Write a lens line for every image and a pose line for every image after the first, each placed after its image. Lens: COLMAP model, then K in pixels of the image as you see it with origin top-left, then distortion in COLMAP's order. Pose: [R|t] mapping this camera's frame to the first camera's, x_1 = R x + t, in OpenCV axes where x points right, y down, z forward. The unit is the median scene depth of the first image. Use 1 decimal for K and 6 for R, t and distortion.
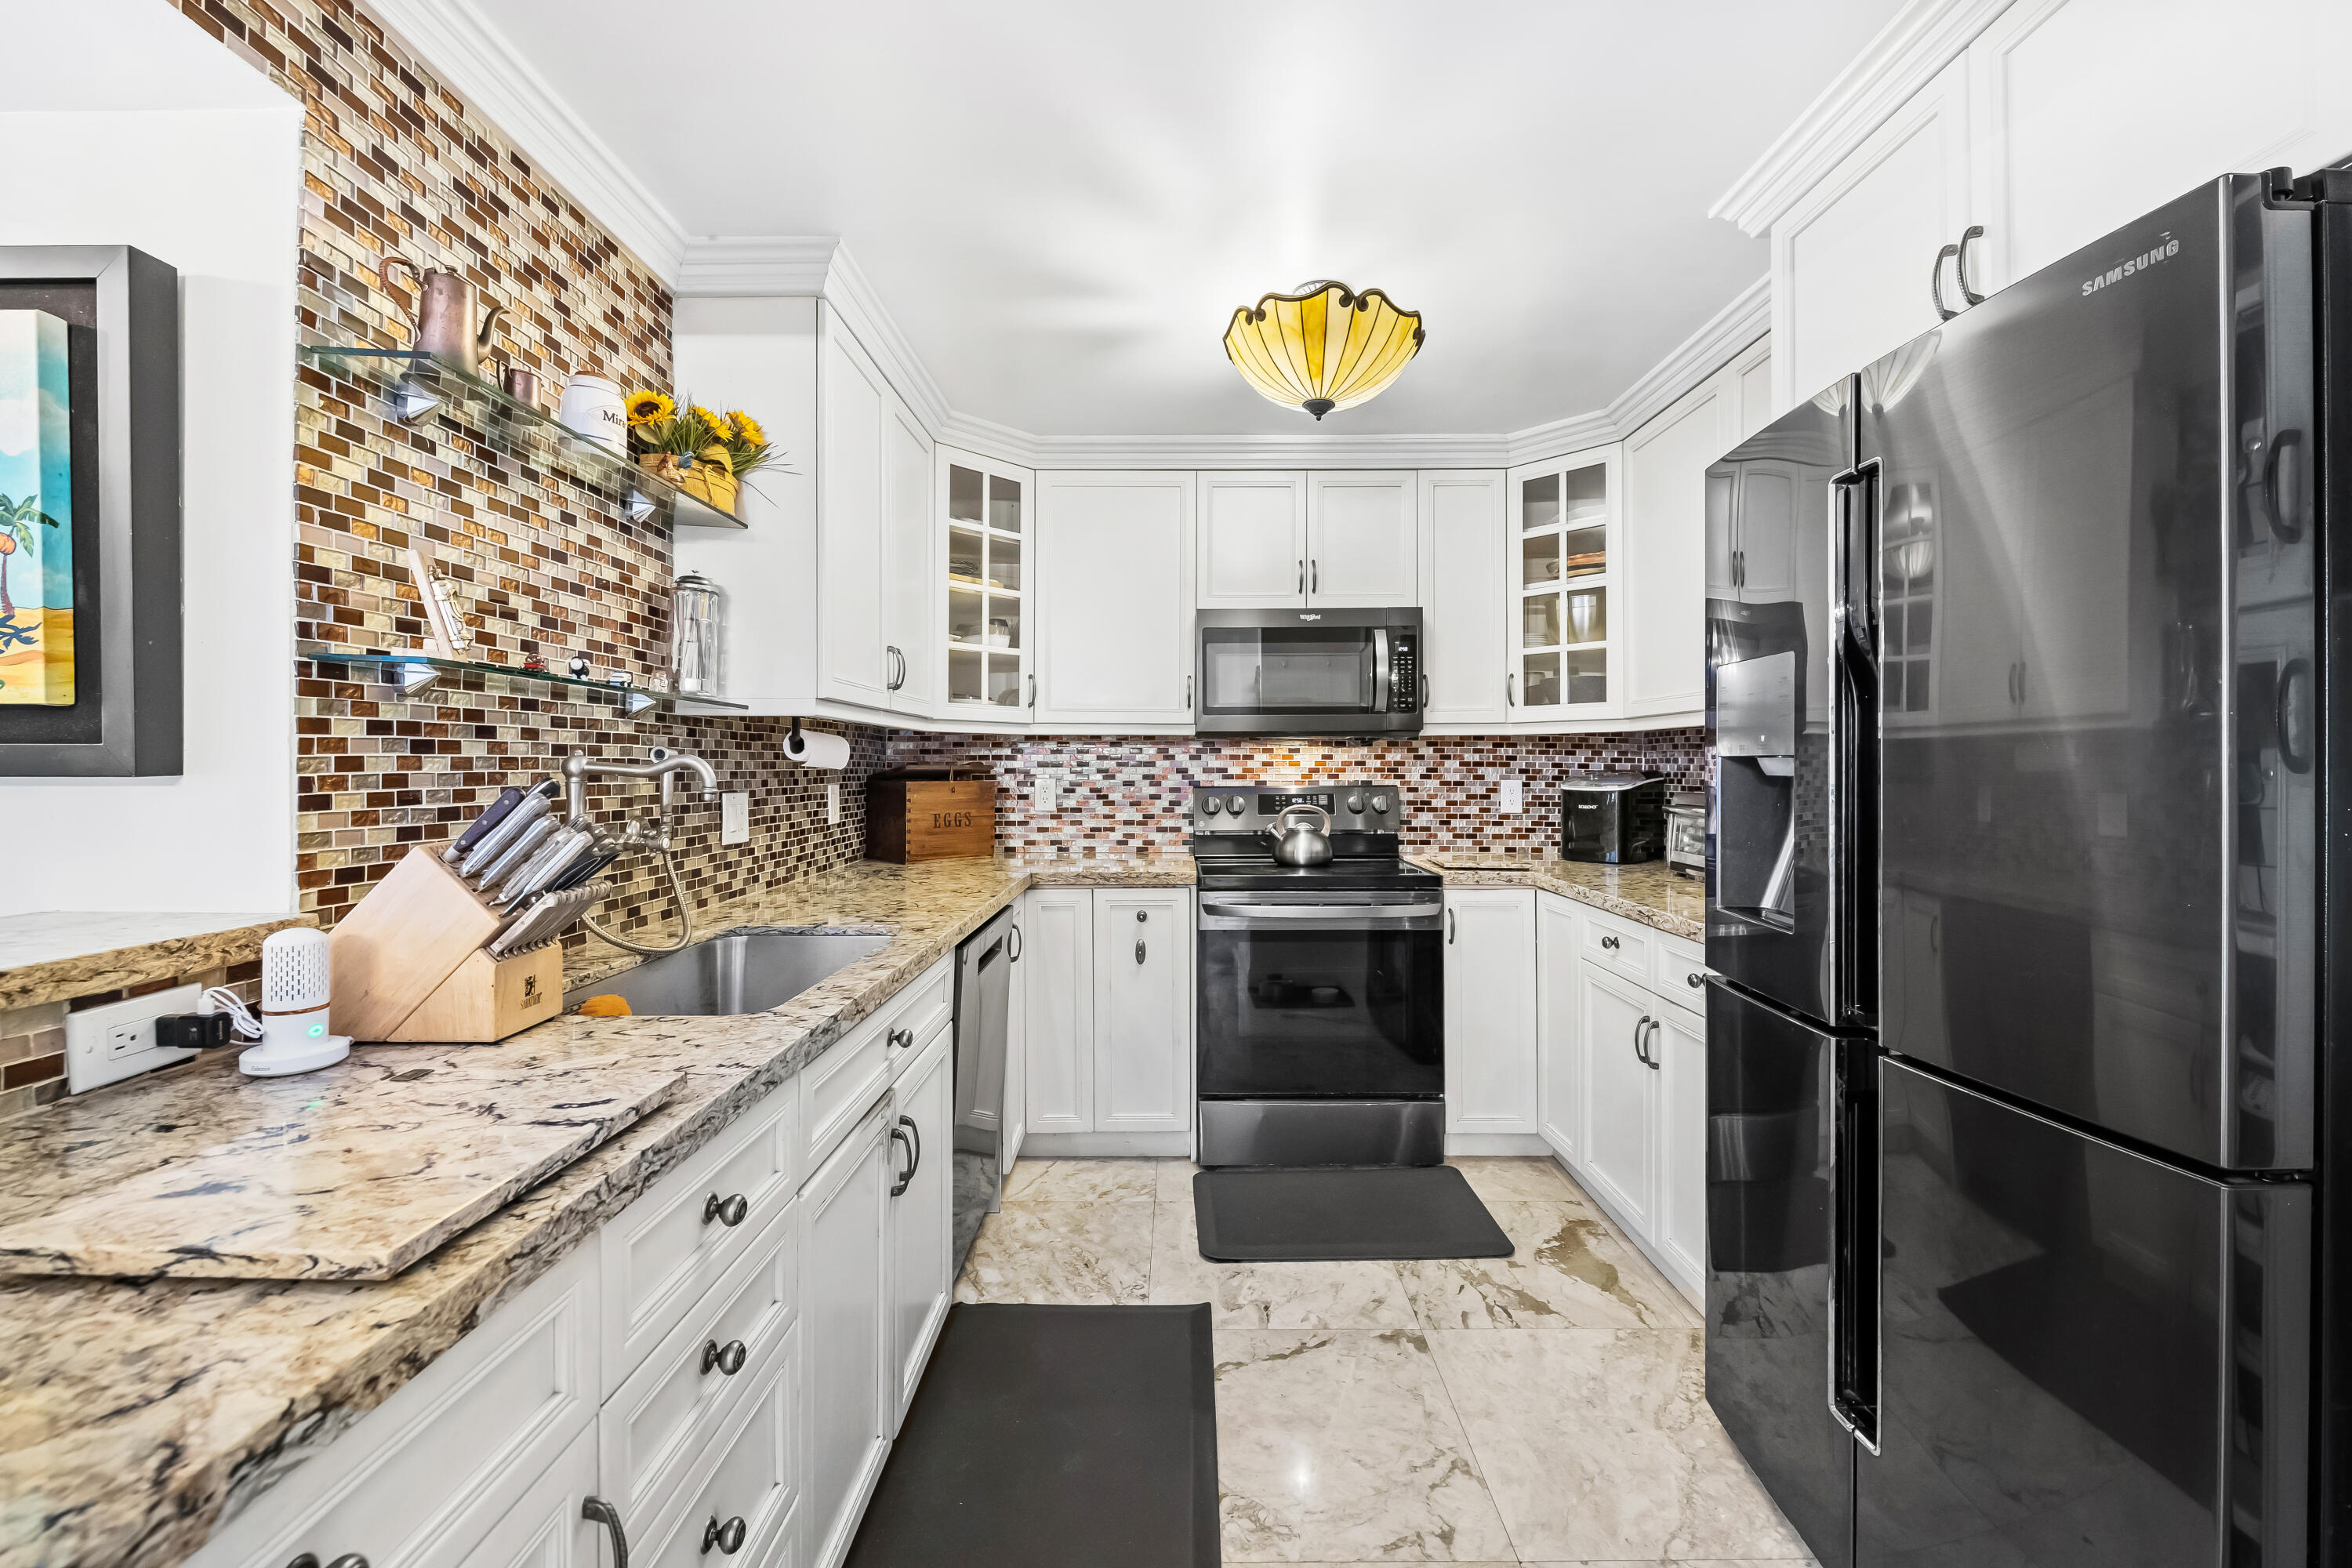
lens RADIAL K [[941.0, 0, 1183.0], [0, 941.0, 765.6], [0, 0, 1]] dist [0.001789, -0.004829]
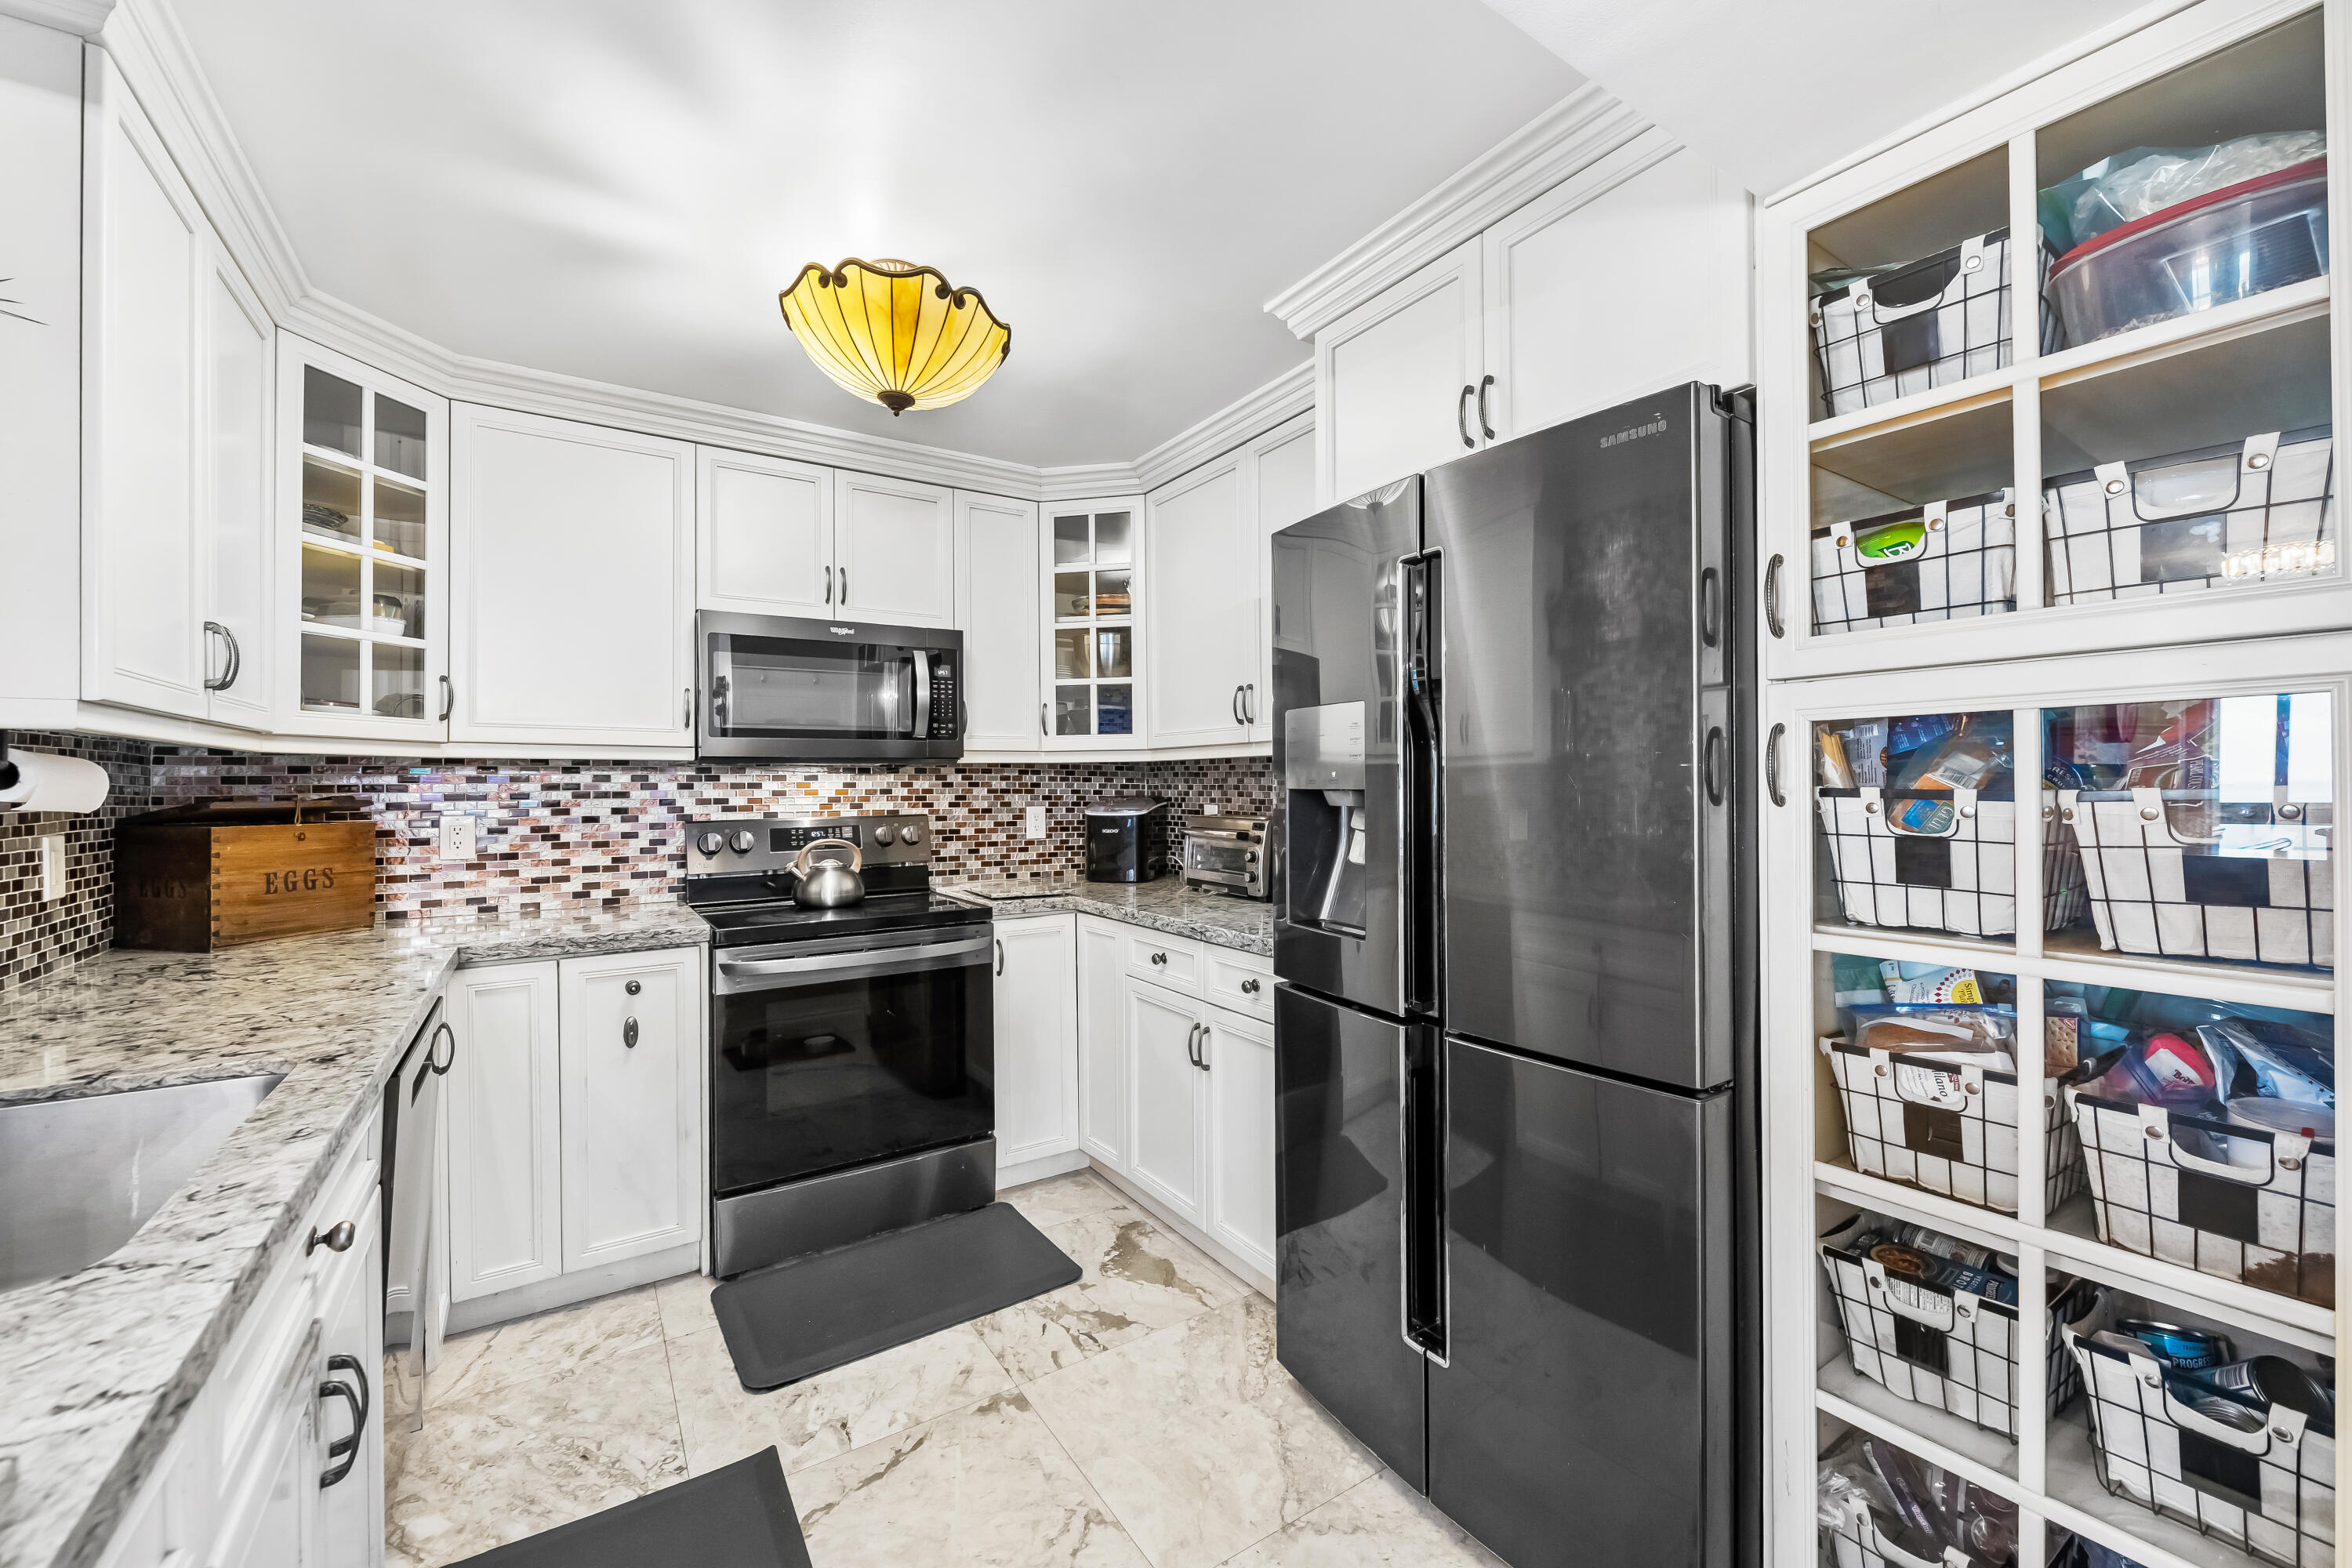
lens RADIAL K [[931.8, 0, 1193.6], [0, 931.8, 782.2], [0, 0, 1]] dist [0.001199, -0.003432]
pose [[0.830801, -0.003609, 0.556558, -0.125399], [0.006051, 0.999978, -0.002549, -0.012973], [-0.556537, 0.005486, 0.830805, 0.109493]]
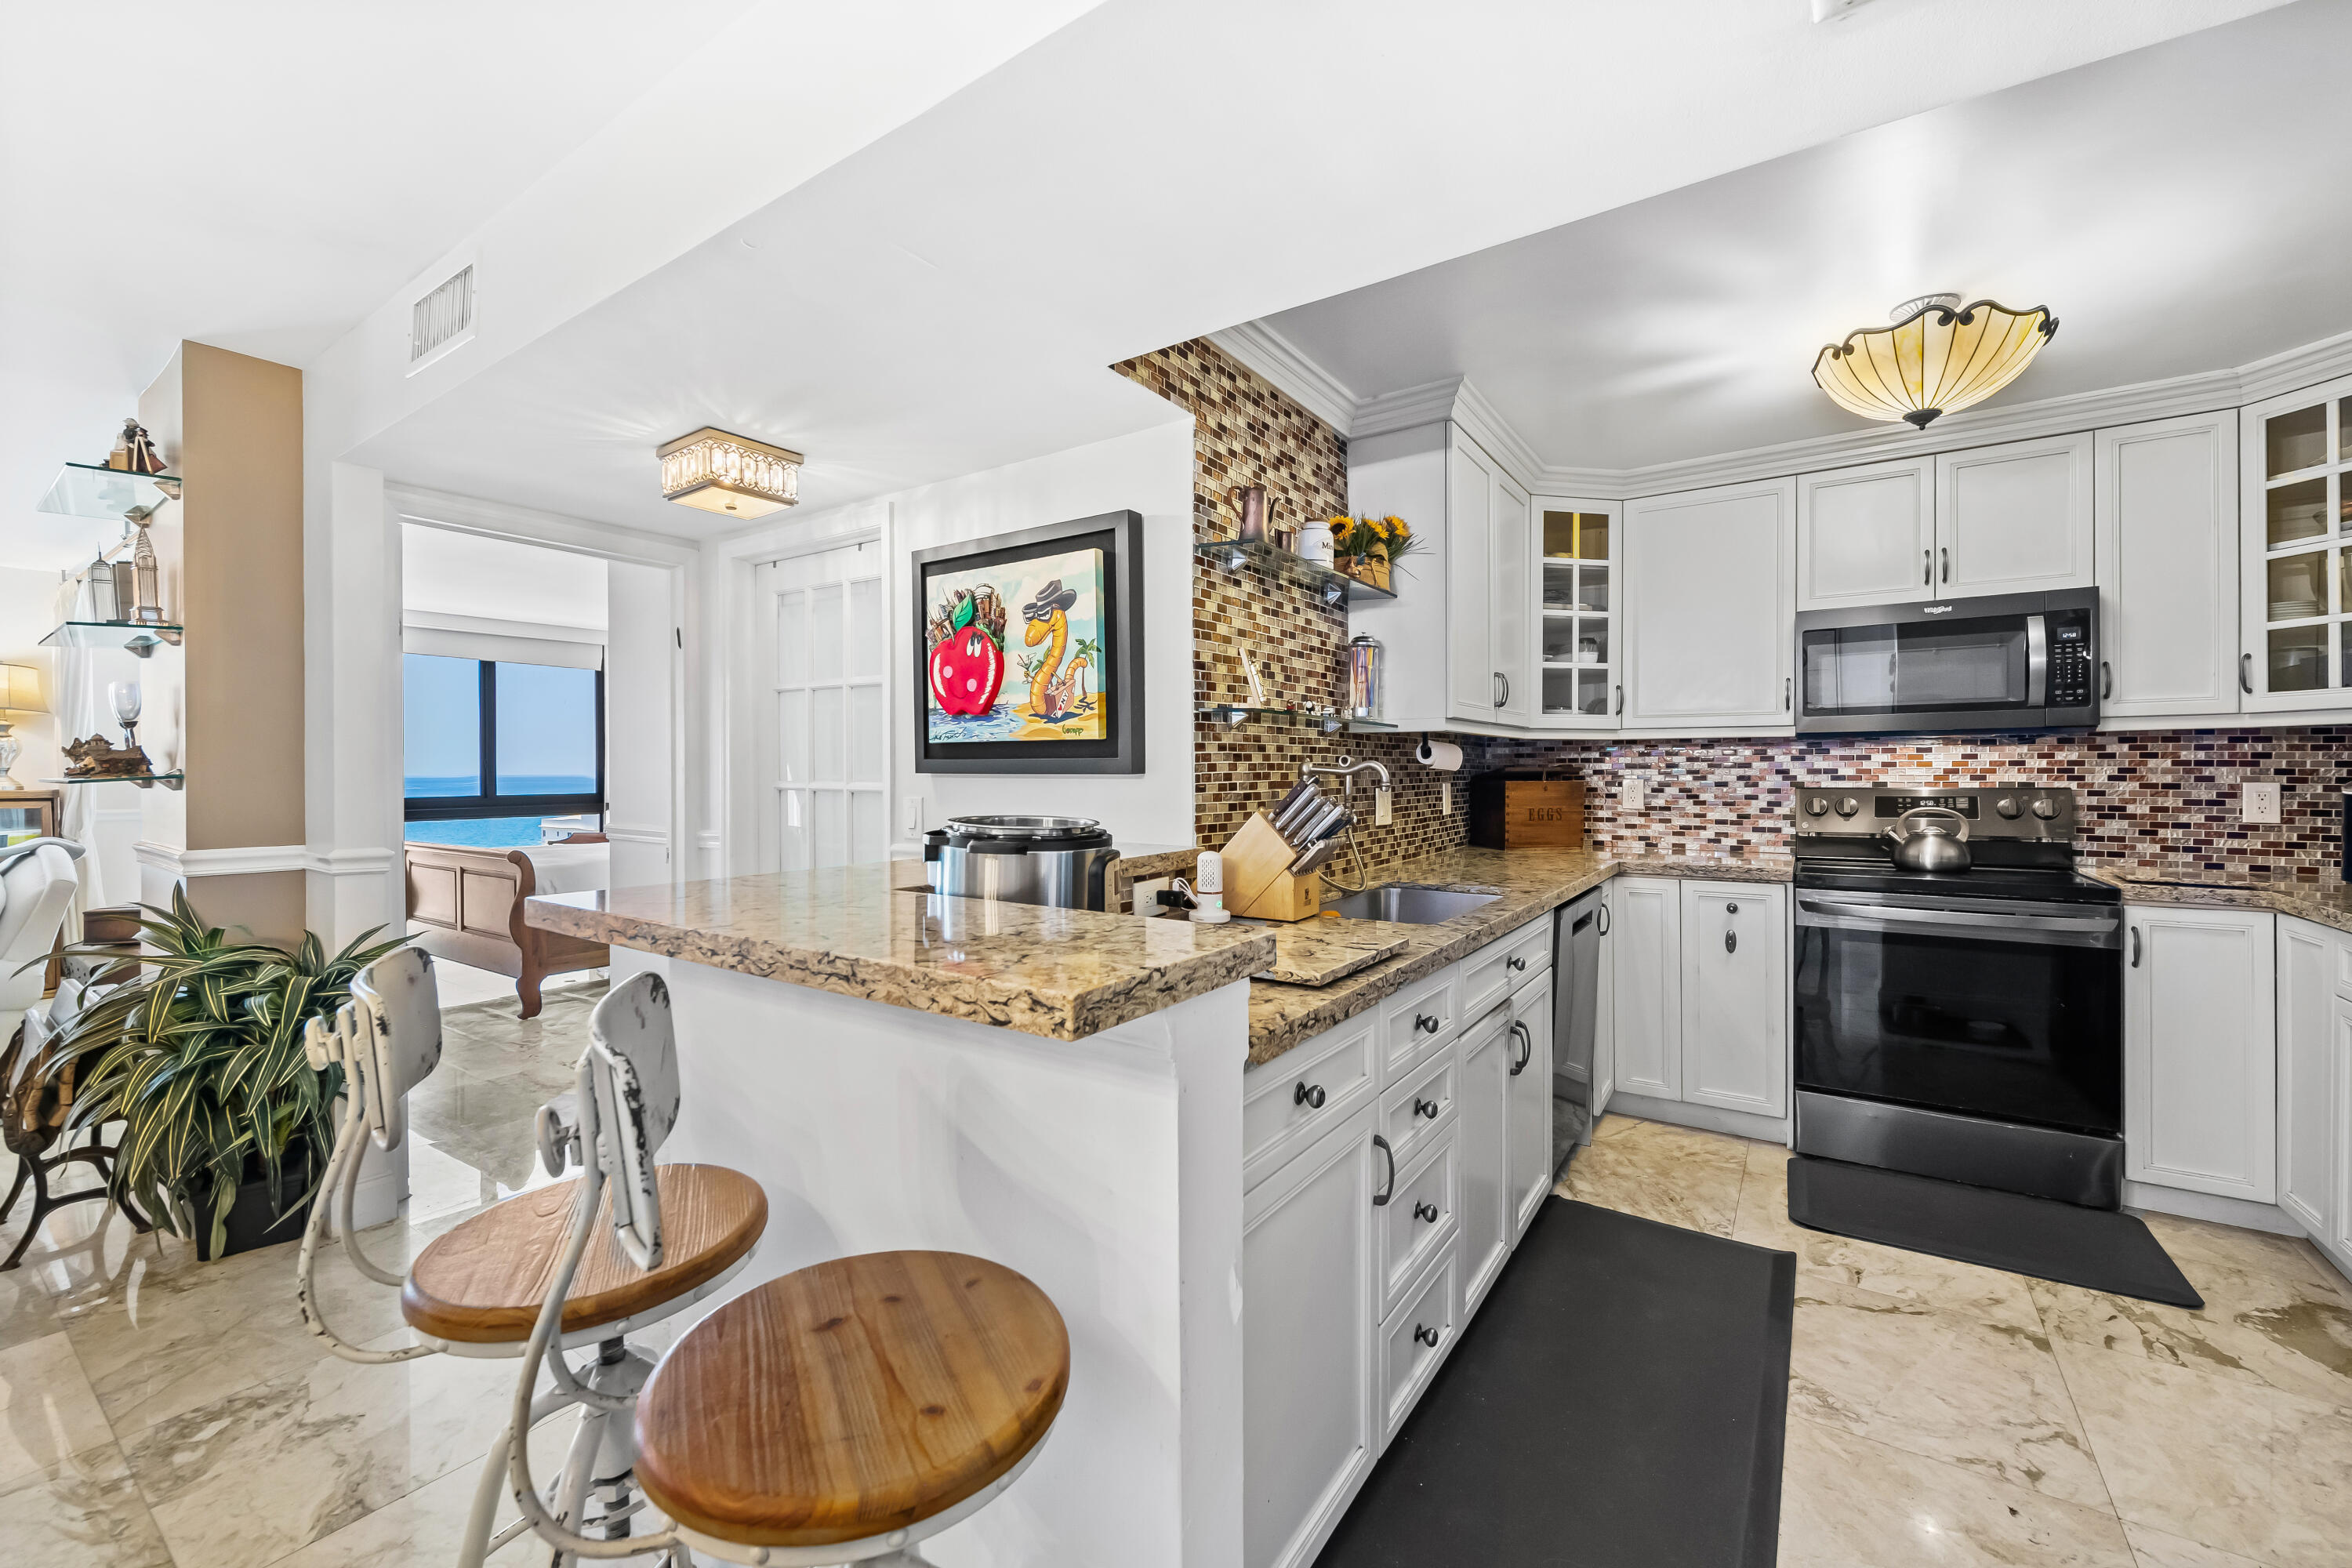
lens RADIAL K [[937.4, 0, 1184.3], [0, 937.4, 775.0], [0, 0, 1]] dist [0.002687, -0.004178]
pose [[0.828458, 0.000139, -0.560051, 0.053023], [0.003739, 0.999976, 0.005778, 0.001179], [0.560039, -0.006881, 0.828438, -0.323995]]
